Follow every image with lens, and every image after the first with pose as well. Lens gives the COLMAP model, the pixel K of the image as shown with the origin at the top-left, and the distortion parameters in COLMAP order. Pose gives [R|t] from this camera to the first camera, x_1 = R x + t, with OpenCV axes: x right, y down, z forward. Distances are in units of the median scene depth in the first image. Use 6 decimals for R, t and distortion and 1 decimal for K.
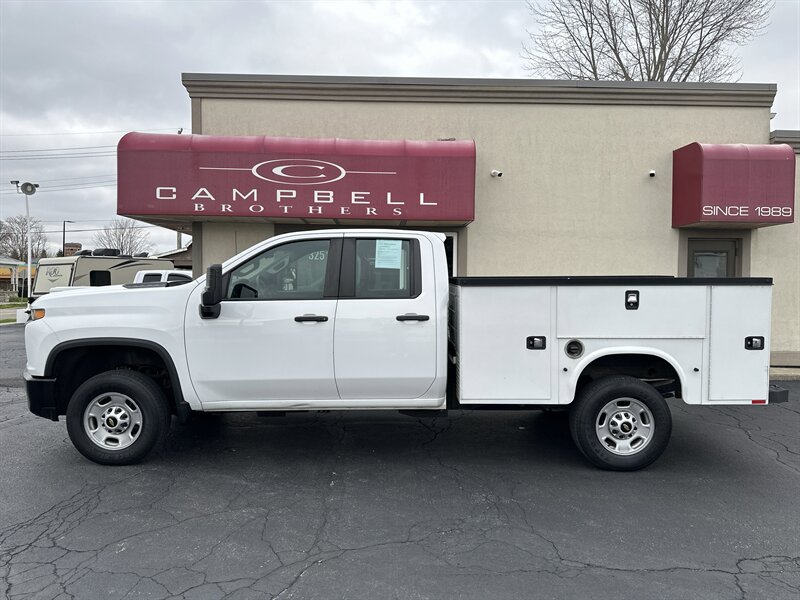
lens RADIAL K [[542.1, 0, 401.6], [0, 542.1, 303.8], [0, 0, 1]] dist [0.098291, -0.132639]
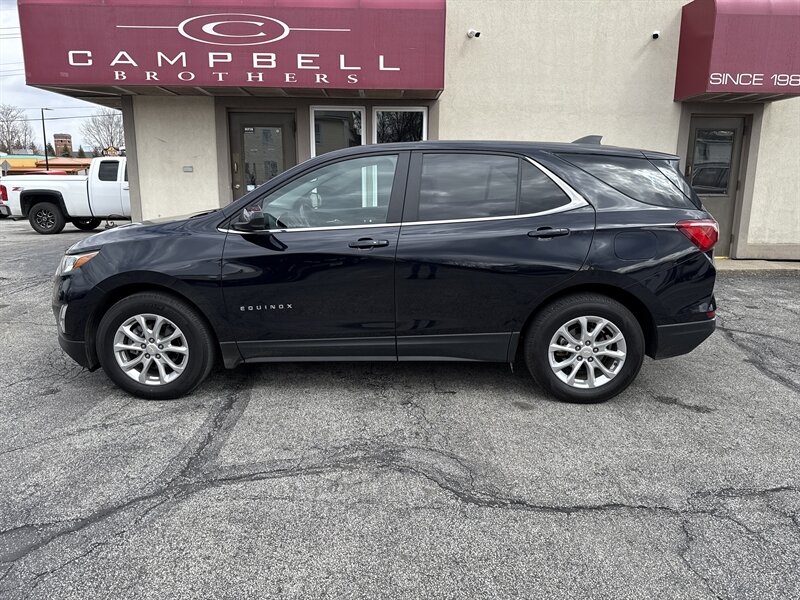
lens RADIAL K [[551.5, 0, 401.1], [0, 551.5, 297.6], [0, 0, 1]] dist [0.001187, -0.008009]
pose [[0.999989, -0.000565, -0.004717, 0.071683], [0.001391, 0.984181, 0.177161, 0.013300], [0.004542, -0.177166, 0.984171, 0.096958]]
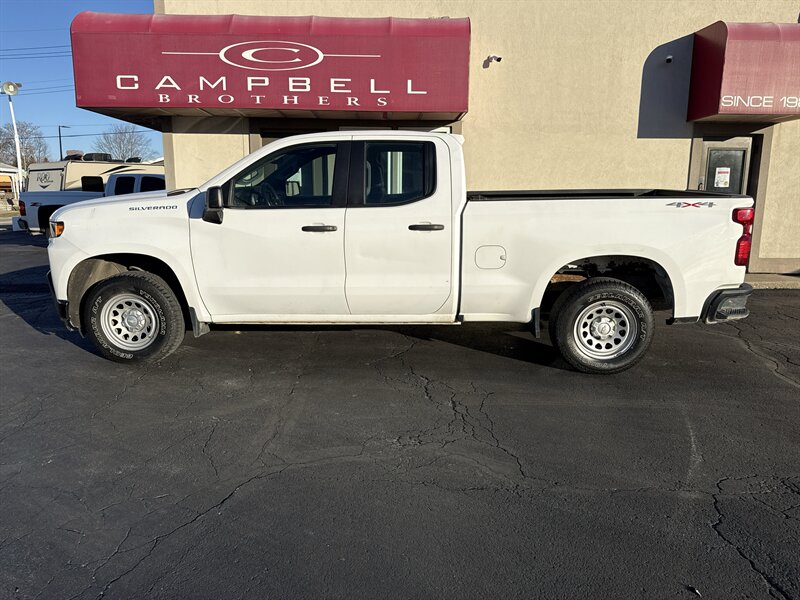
lens RADIAL K [[551.5, 0, 401.1], [0, 551.5, 297.6], [0, 0, 1]] dist [0.001187, -0.008009]
pose [[0.999856, 0.003166, -0.016686, 0.039812], [-0.000613, 0.988561, 0.150820, 0.012666], [0.016973, -0.150788, 0.988420, 0.054498]]
